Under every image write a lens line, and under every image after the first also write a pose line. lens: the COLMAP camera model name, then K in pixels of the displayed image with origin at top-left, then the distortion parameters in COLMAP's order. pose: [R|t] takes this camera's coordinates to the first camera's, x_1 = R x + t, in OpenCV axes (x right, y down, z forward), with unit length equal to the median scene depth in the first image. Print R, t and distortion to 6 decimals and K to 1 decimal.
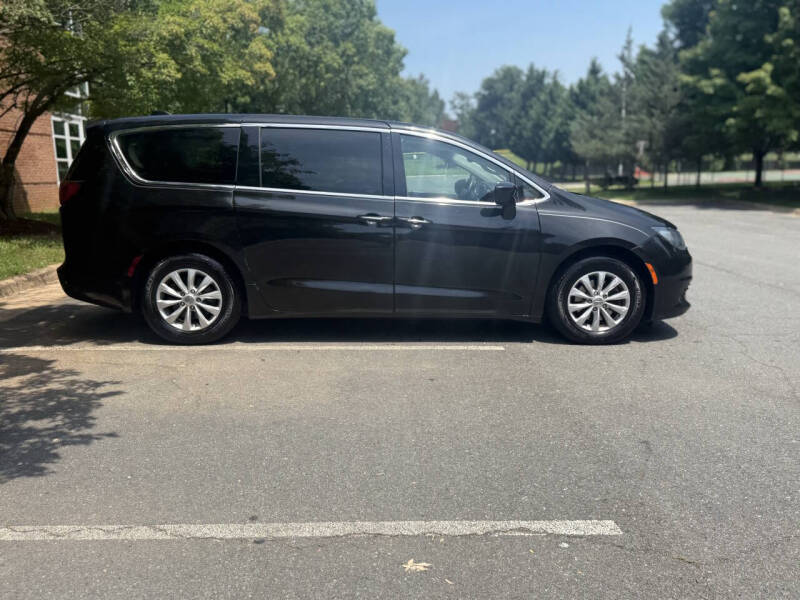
lens RADIAL K [[661.3, 0, 401.1], [0, 661.3, 302.8], [0, 0, 1]] dist [0.081091, -0.122132]
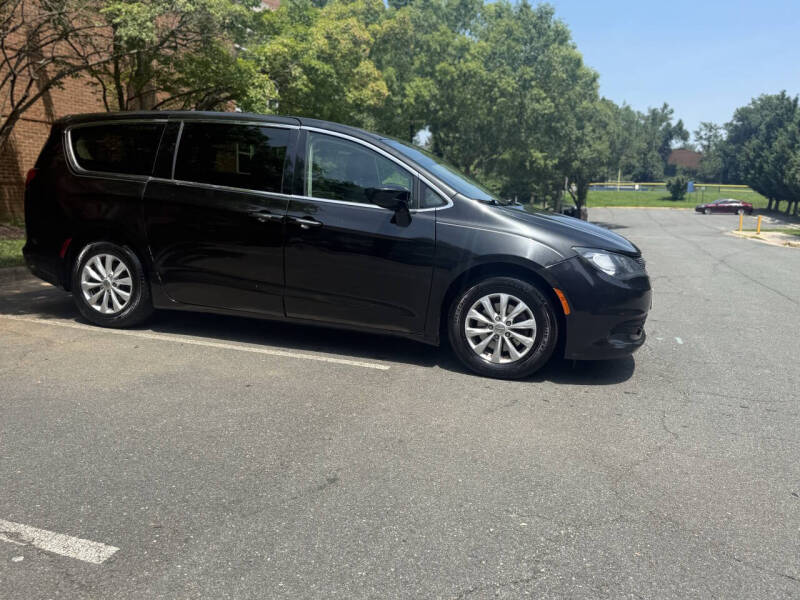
lens RADIAL K [[661.3, 0, 397.6], [0, 661.3, 297.5], [0, 0, 1]] dist [0.081091, -0.122132]
pose [[0.941344, 0.093440, -0.324255, 0.444232], [-0.109395, 0.993506, -0.031287, -0.000191], [0.319226, 0.064924, 0.945452, 0.146819]]
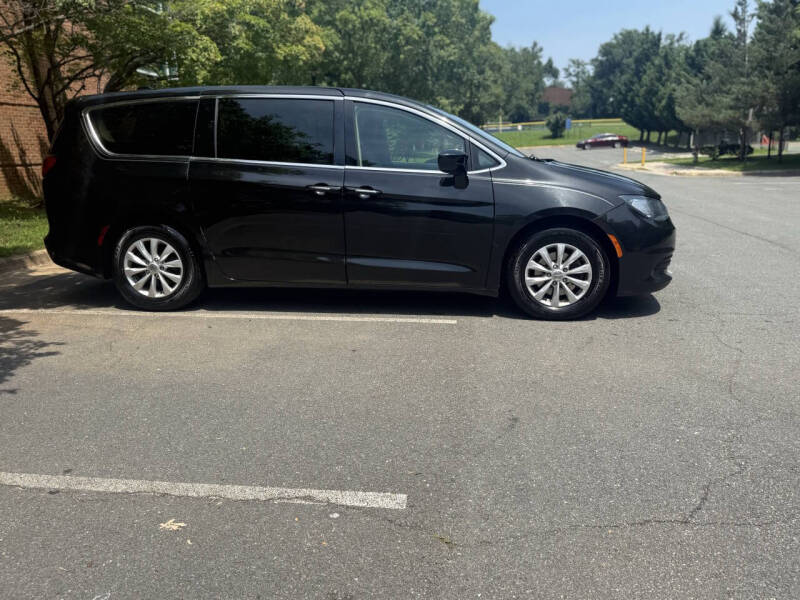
lens RADIAL K [[661.3, 0, 398.1], [0, 661.3, 305.1], [0, 0, 1]] dist [0.081091, -0.122132]
pose [[0.986007, 0.020918, -0.165384, 0.228641], [-0.014336, 0.999060, 0.040898, 0.005353], [0.166084, -0.037955, 0.985381, 0.028164]]
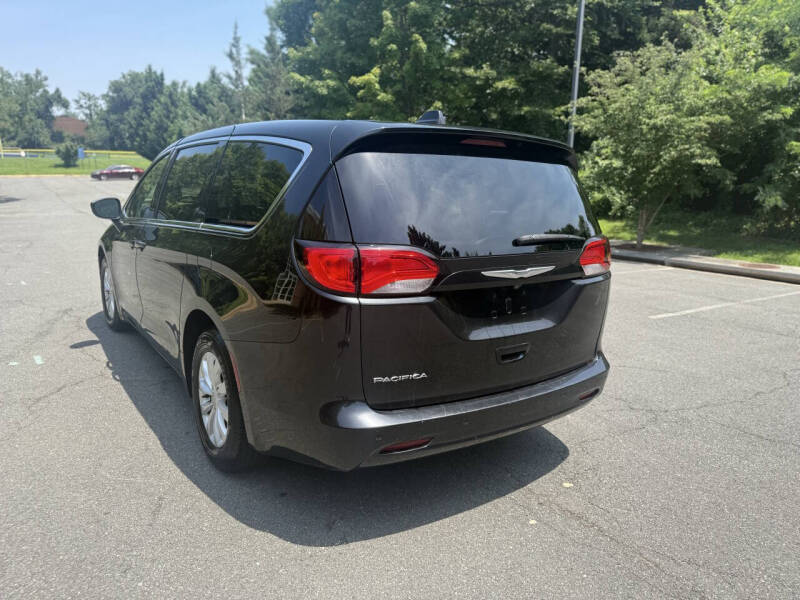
lens RADIAL K [[568.5, 0, 422.2], [0, 568.5, 284.3], [0, 0, 1]] dist [0.016805, -0.020142]
pose [[0.828997, -0.094231, 0.551258, 0.521695], [0.095782, 0.995061, 0.026055, -0.281960], [-0.550990, 0.031201, 0.833928, 1.179930]]
